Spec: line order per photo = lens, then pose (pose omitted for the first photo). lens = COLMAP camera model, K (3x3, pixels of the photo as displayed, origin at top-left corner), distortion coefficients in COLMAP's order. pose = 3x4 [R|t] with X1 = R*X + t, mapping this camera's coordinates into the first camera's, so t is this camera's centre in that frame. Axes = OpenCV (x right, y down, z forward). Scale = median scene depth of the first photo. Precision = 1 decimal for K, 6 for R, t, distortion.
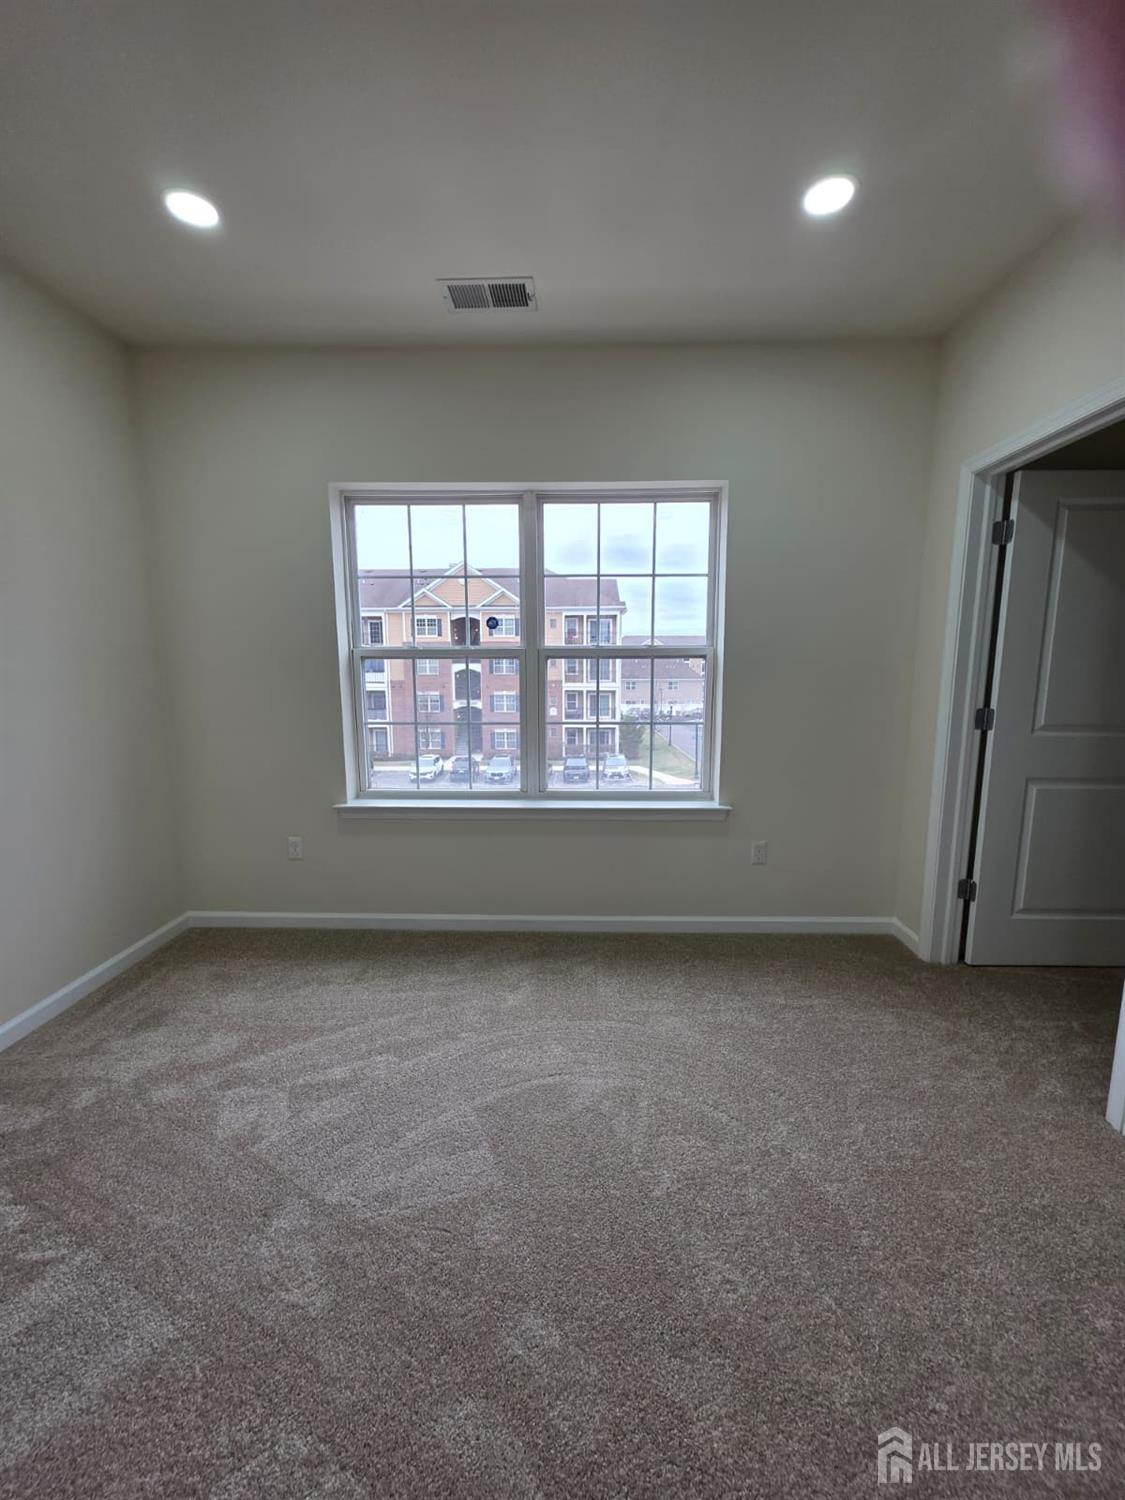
lens RADIAL K [[598.9, 0, 563.2], [0, 598.9, 755.7], [0, 0, 1]] dist [0.002290, 0.000041]
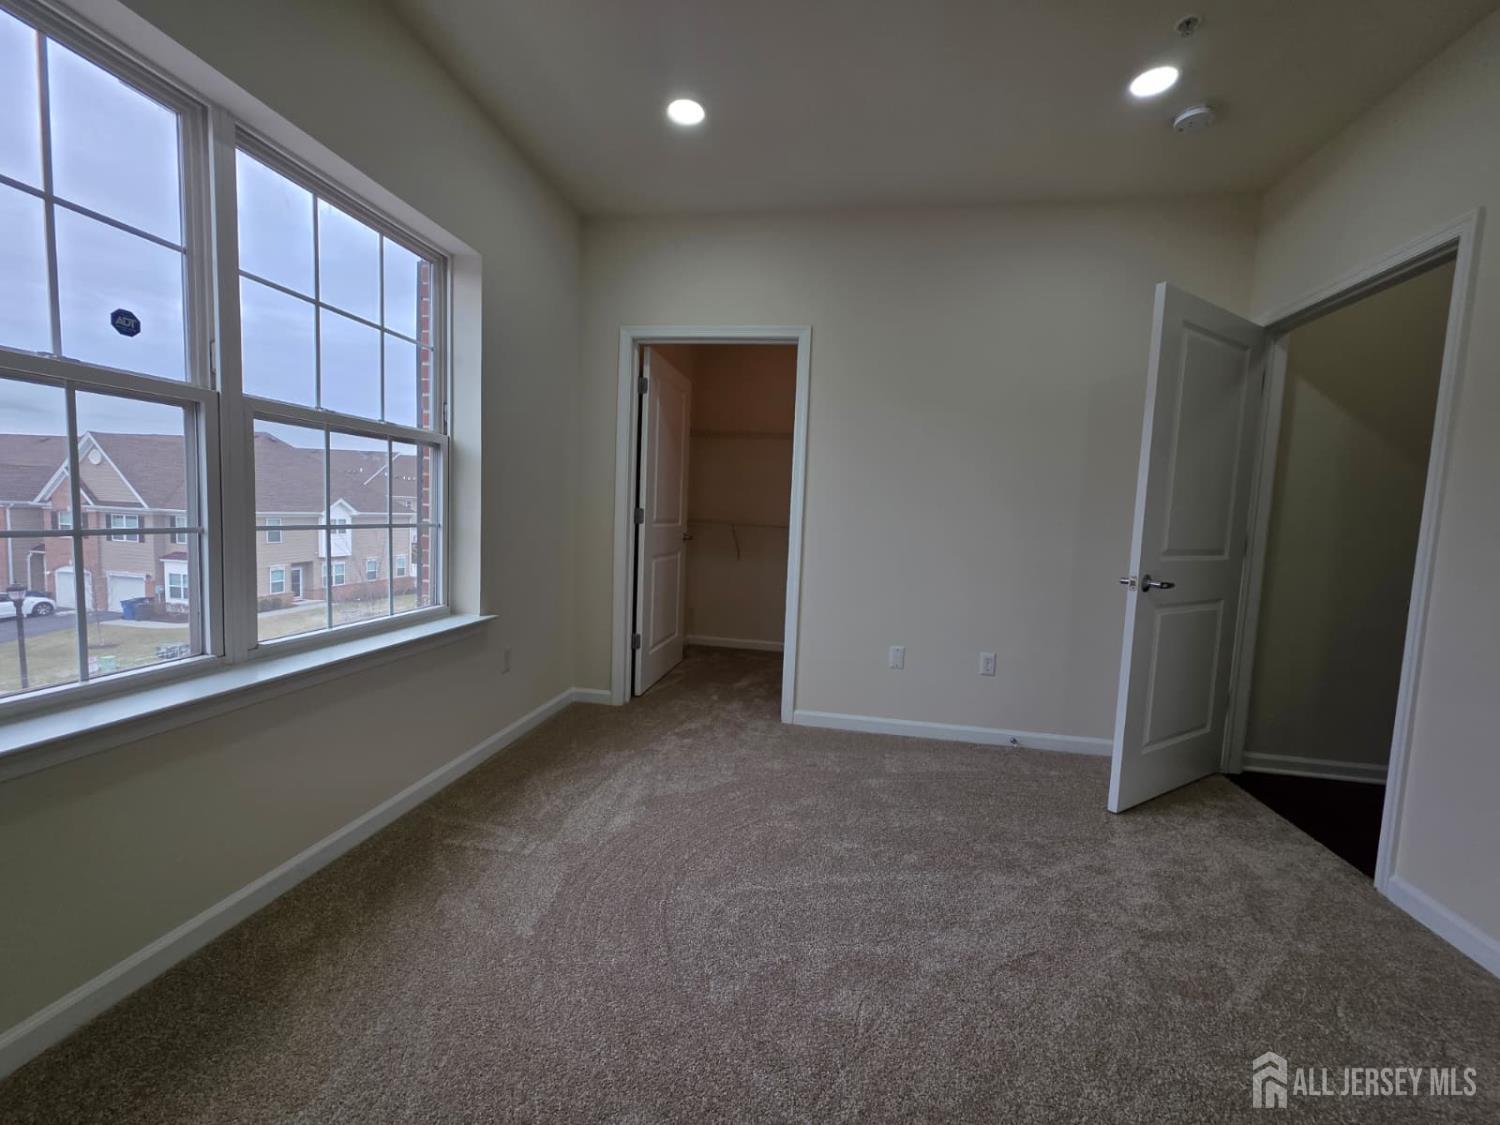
lens RADIAL K [[598.9, 0, 757.7], [0, 598.9, 559.6], [0, 0, 1]] dist [0.002290, 0.000041]
pose [[0.137762, -0.068620, 0.988085, -0.567053], [0.099595, 0.993501, 0.055110, -0.008388], [-0.985445, 0.090816, 0.143701, 0.471526]]
